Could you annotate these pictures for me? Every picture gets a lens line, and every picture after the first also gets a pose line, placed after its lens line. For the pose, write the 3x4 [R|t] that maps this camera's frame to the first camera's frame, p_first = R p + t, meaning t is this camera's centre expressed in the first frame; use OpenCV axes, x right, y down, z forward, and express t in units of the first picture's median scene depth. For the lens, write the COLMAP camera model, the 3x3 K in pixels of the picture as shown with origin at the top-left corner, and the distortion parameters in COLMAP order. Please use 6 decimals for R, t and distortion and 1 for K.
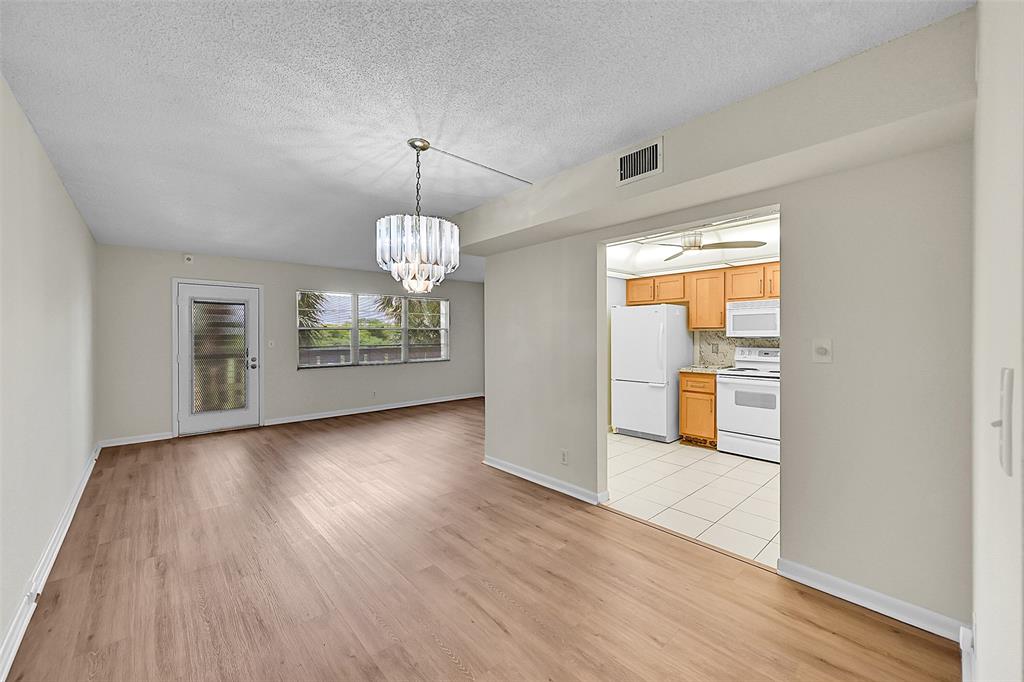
lens RADIAL K [[403.9, 0, 516.3], [0, 403.9, 342.0], [0, 0, 1]] dist [-0.002494, -0.000299]
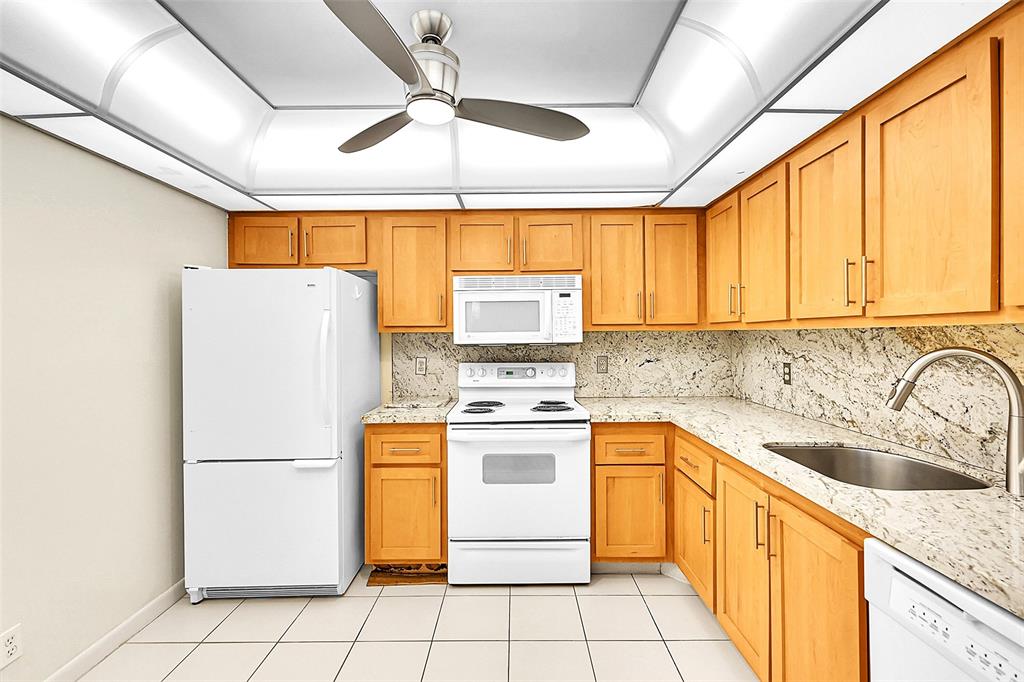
lens RADIAL K [[451.2, 0, 511.8], [0, 451.2, 327.7], [0, 0, 1]] dist [0.001797, 0.000016]
pose [[0.676971, 0.011352, 0.735922, 0.146311], [0.019374, 0.999260, -0.033236, -0.012851], [-0.735755, 0.036757, 0.676250, 0.543138]]
